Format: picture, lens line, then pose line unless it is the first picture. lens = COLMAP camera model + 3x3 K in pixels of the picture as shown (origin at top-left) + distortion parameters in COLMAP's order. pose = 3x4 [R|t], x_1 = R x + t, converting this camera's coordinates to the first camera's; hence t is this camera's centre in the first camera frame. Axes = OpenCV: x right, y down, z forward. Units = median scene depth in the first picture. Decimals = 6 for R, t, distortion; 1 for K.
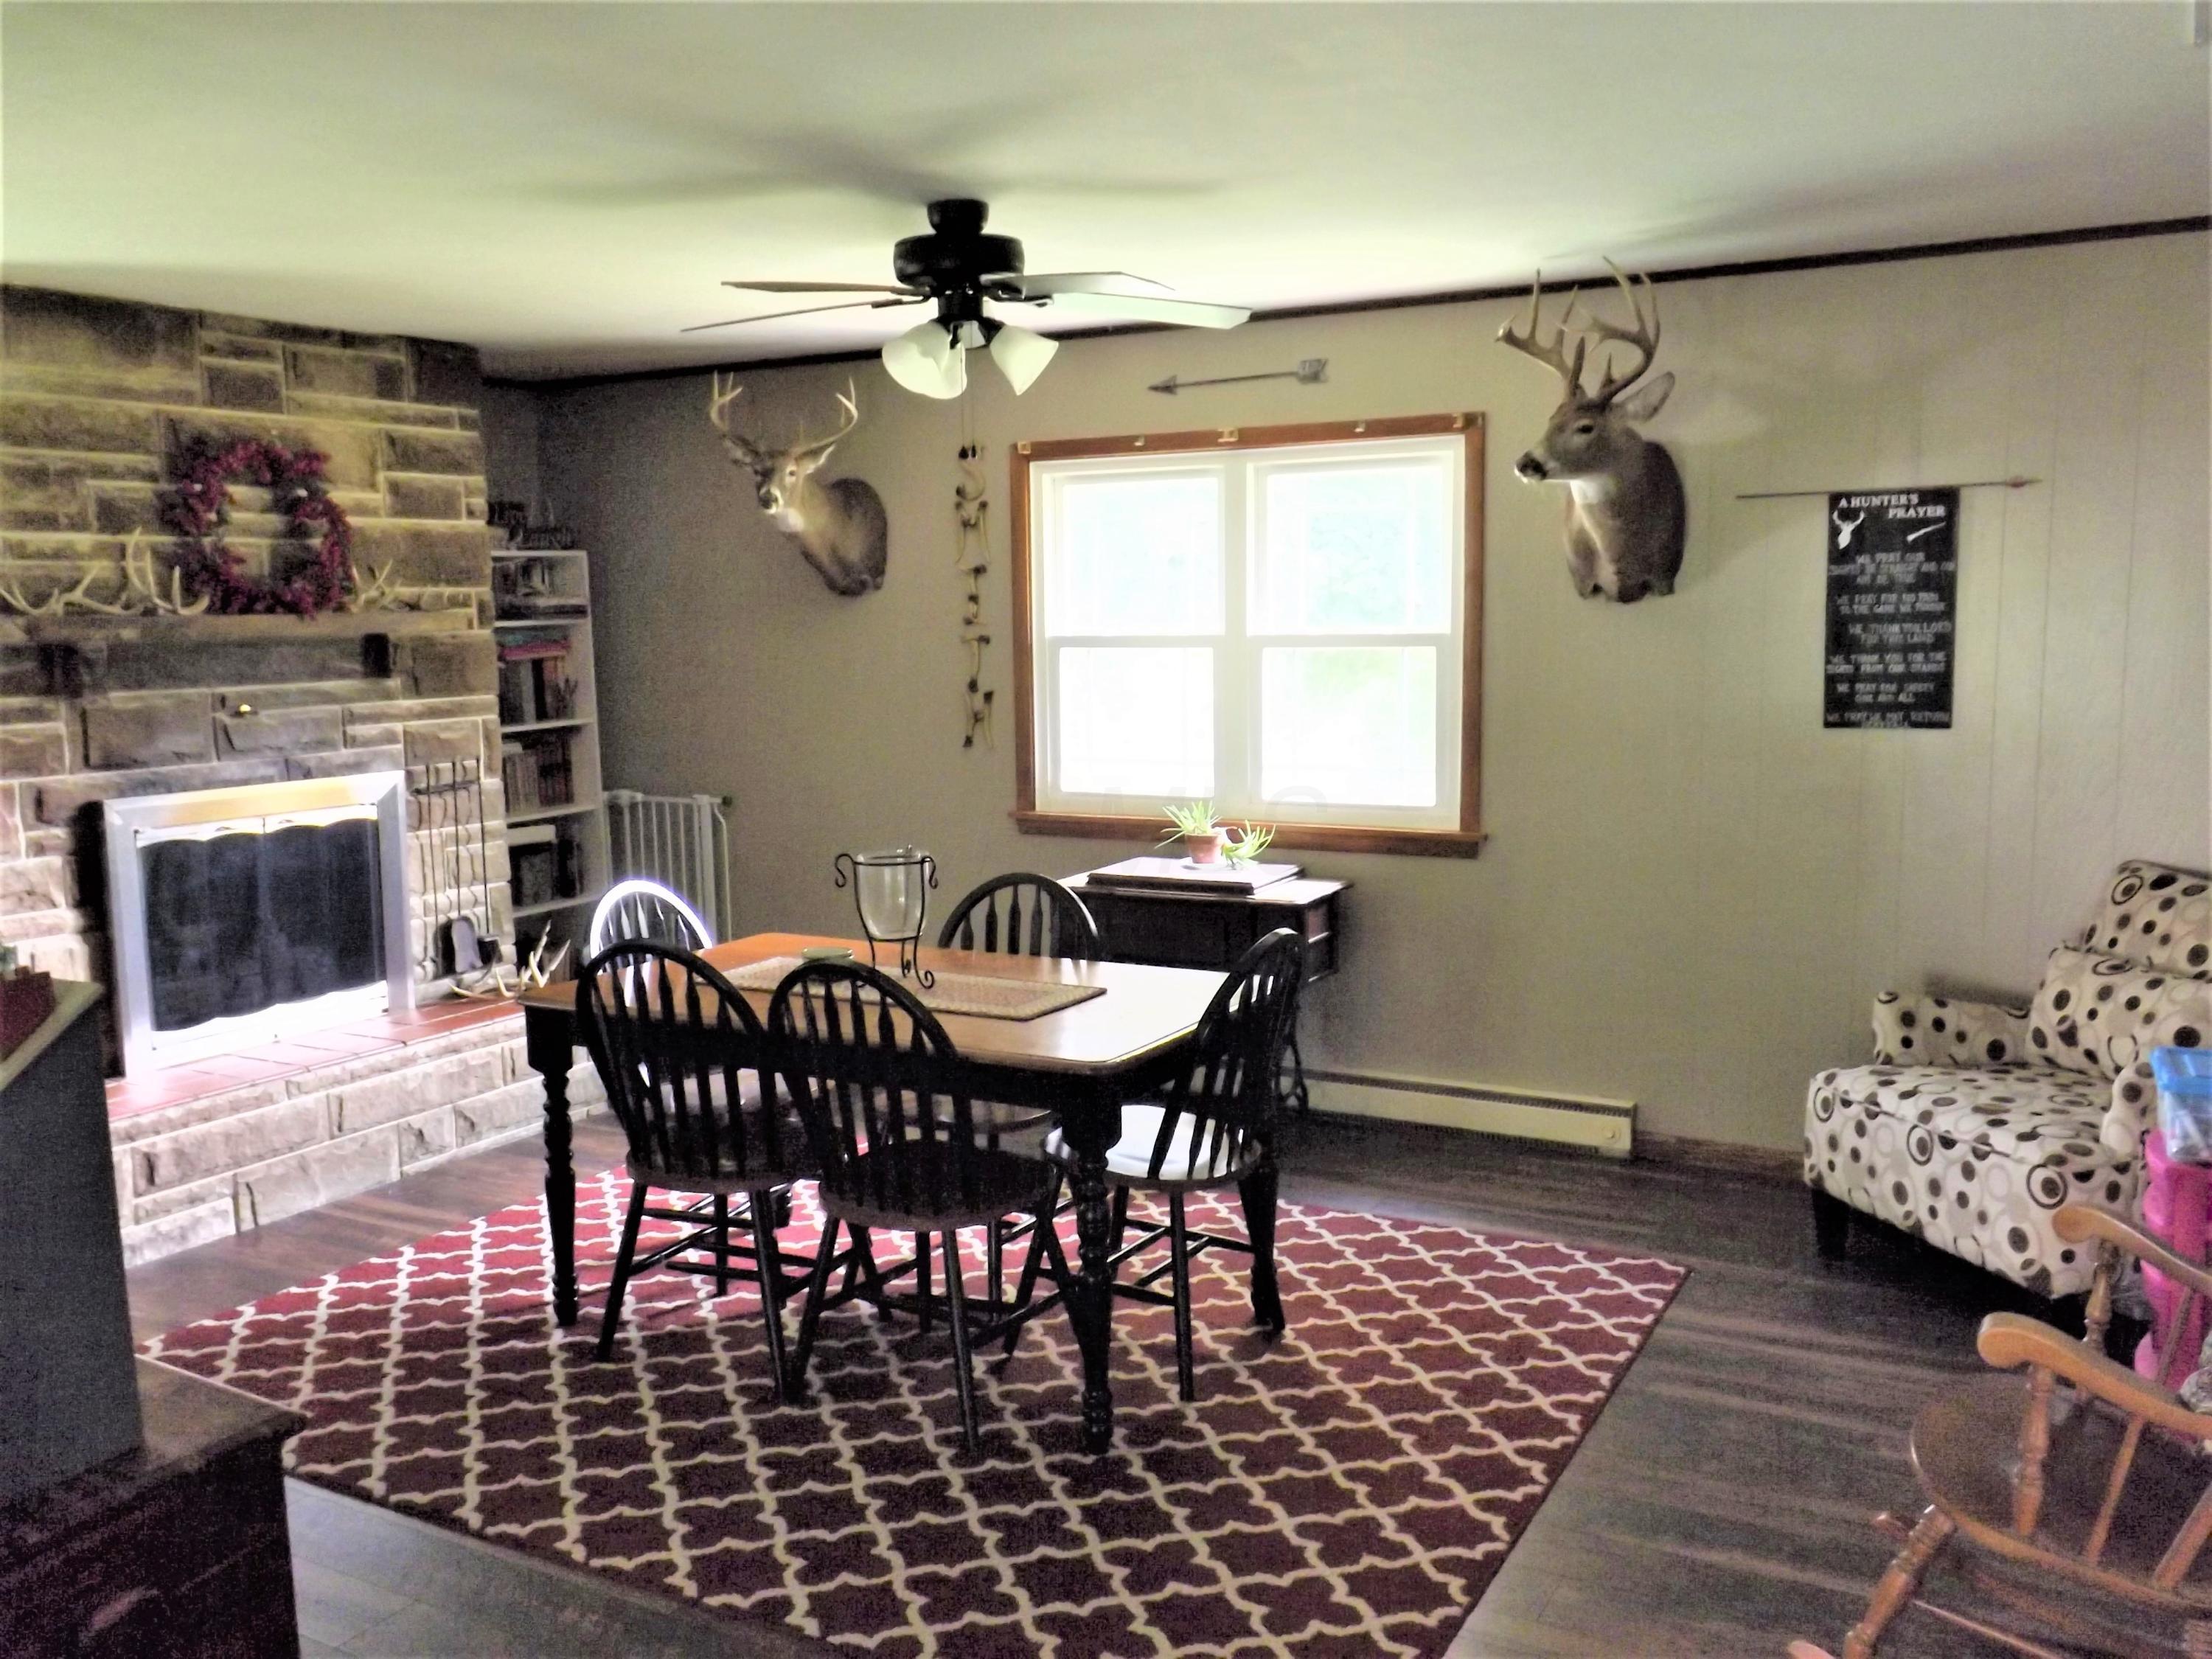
lens RADIAL K [[1879.2, 0, 1108.1], [0, 1879.2, 852.7], [0, 0, 1]] dist [-0.002474, 0.000444]
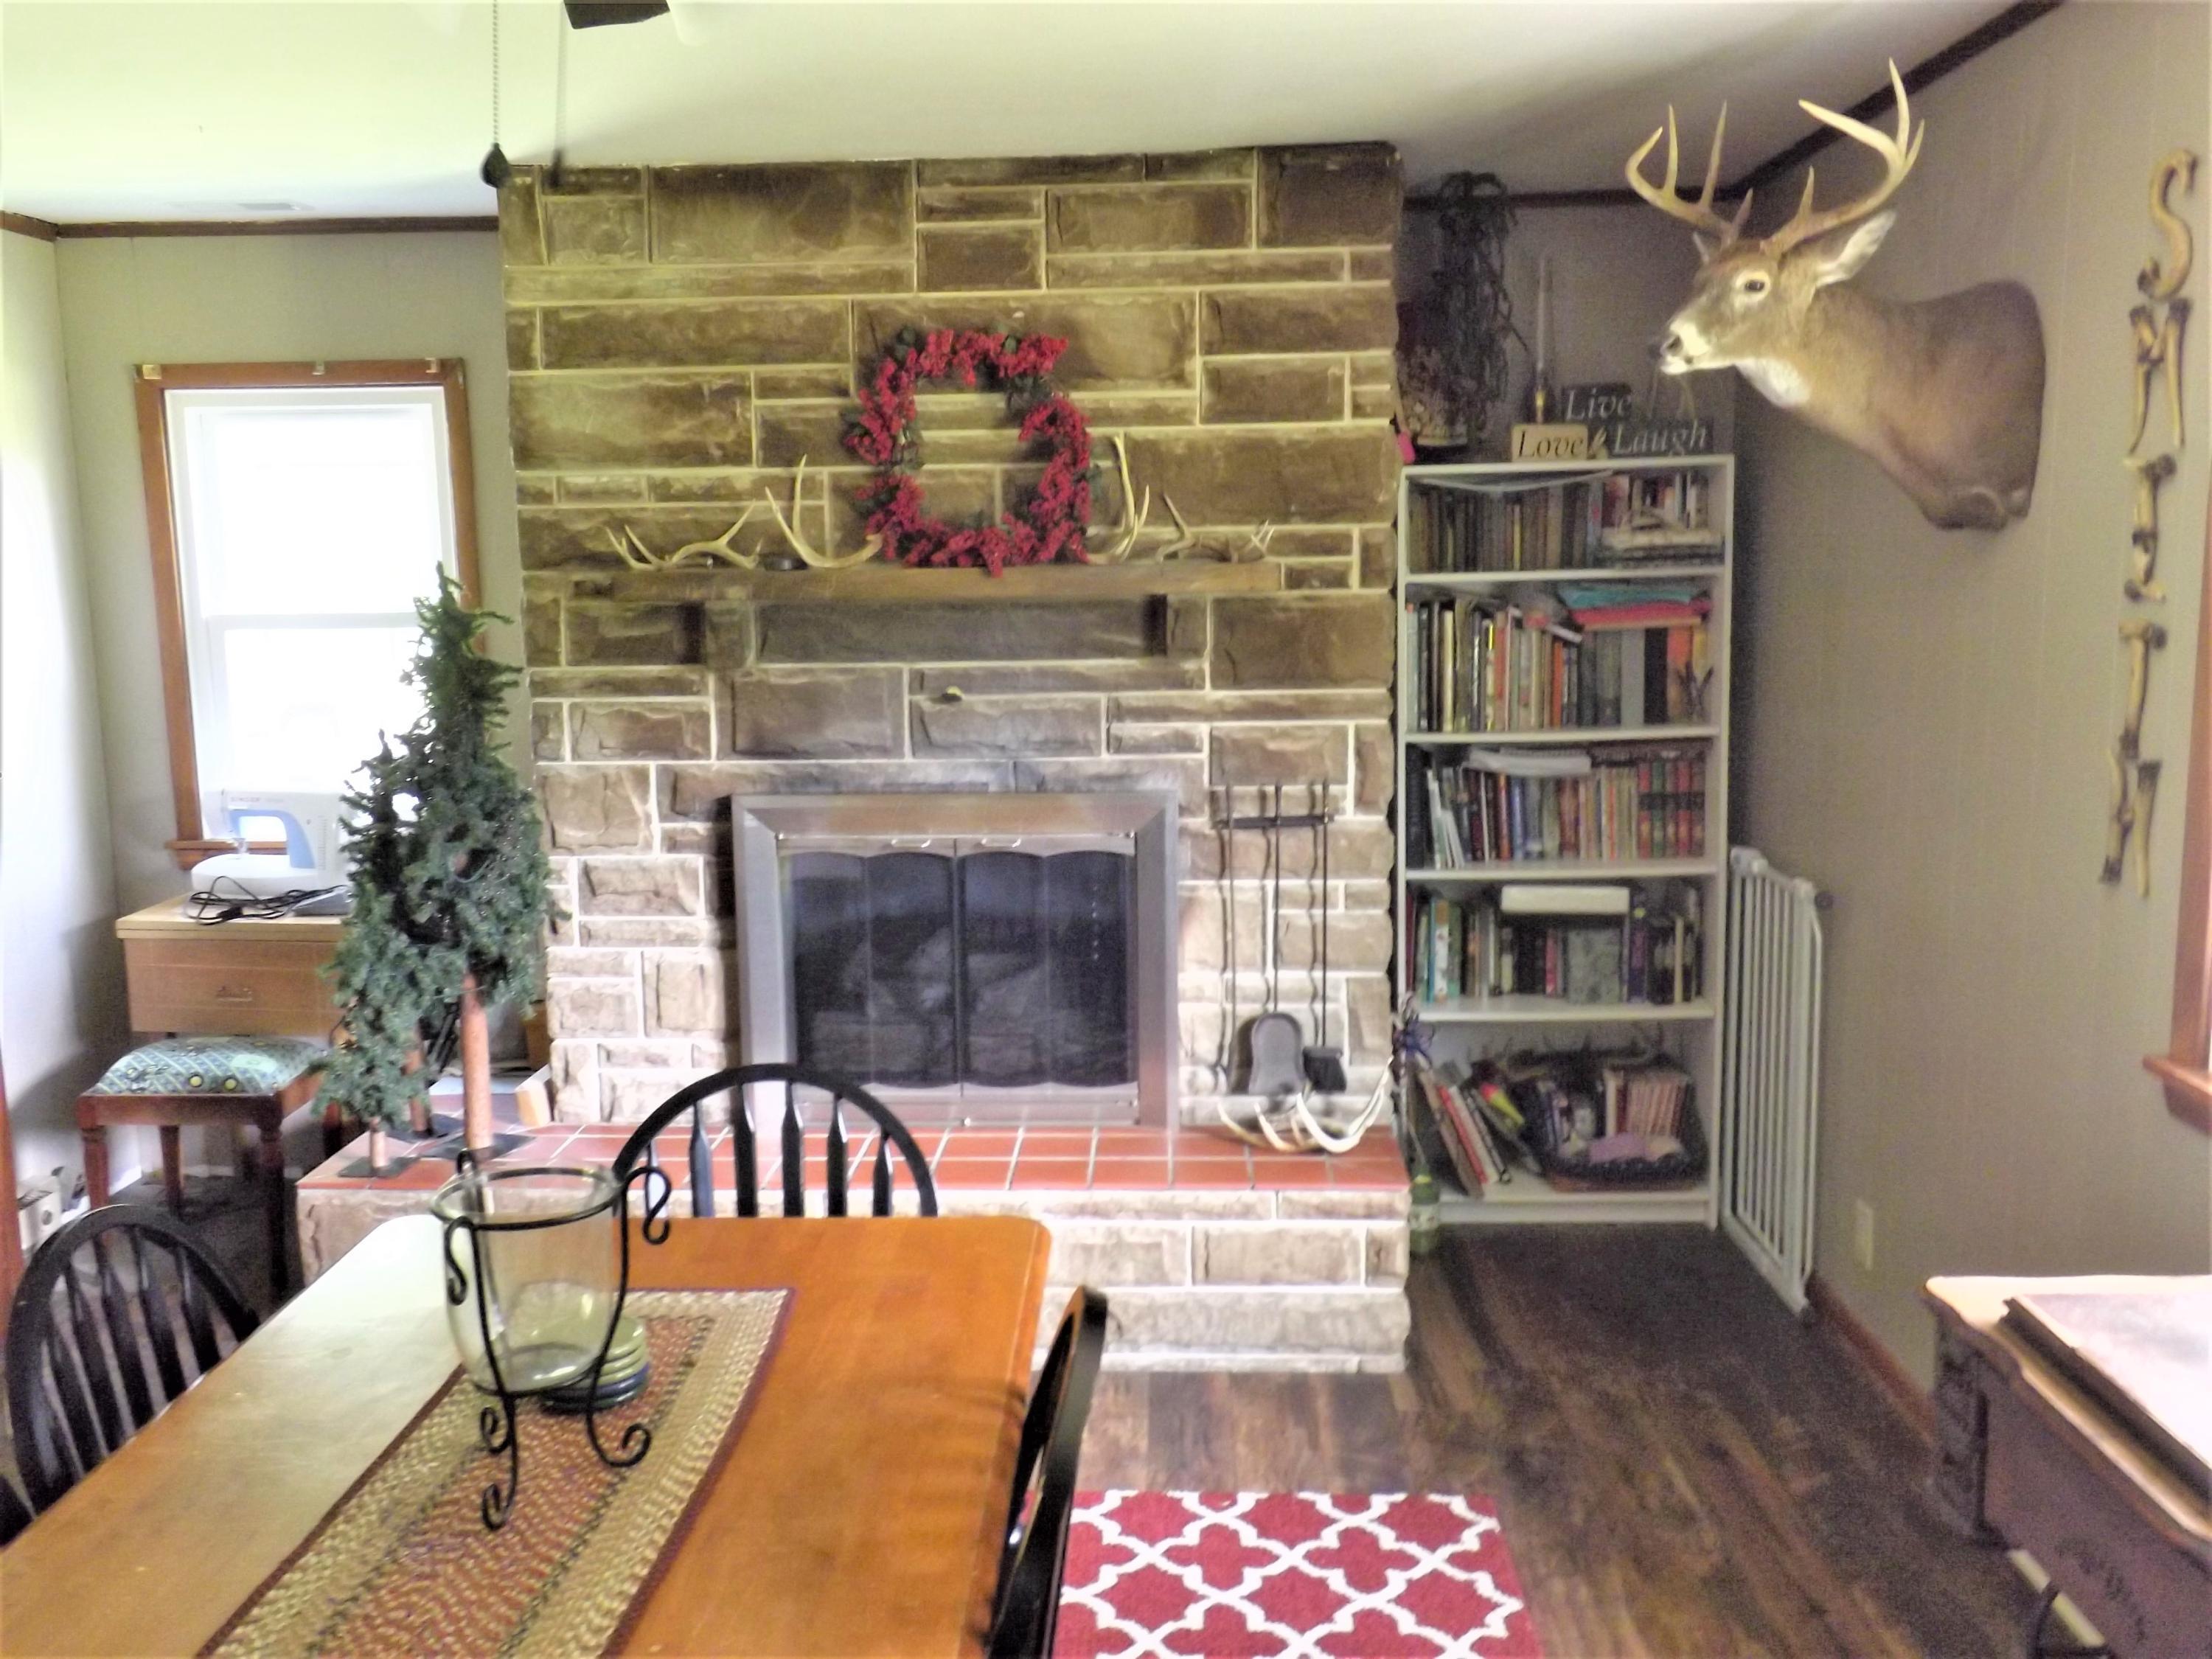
lens RADIAL K [[1859.9, 0, 1106.0], [0, 1859.9, 829.5], [0, 0, 1]] dist [0.026844, -0.041131]
pose [[0.453798, 0.137165, -0.880485, 0.234733], [-0.107714, 0.989281, 0.098598, -0.101688], [0.884570, 0.050097, 0.463708, 0.706615]]
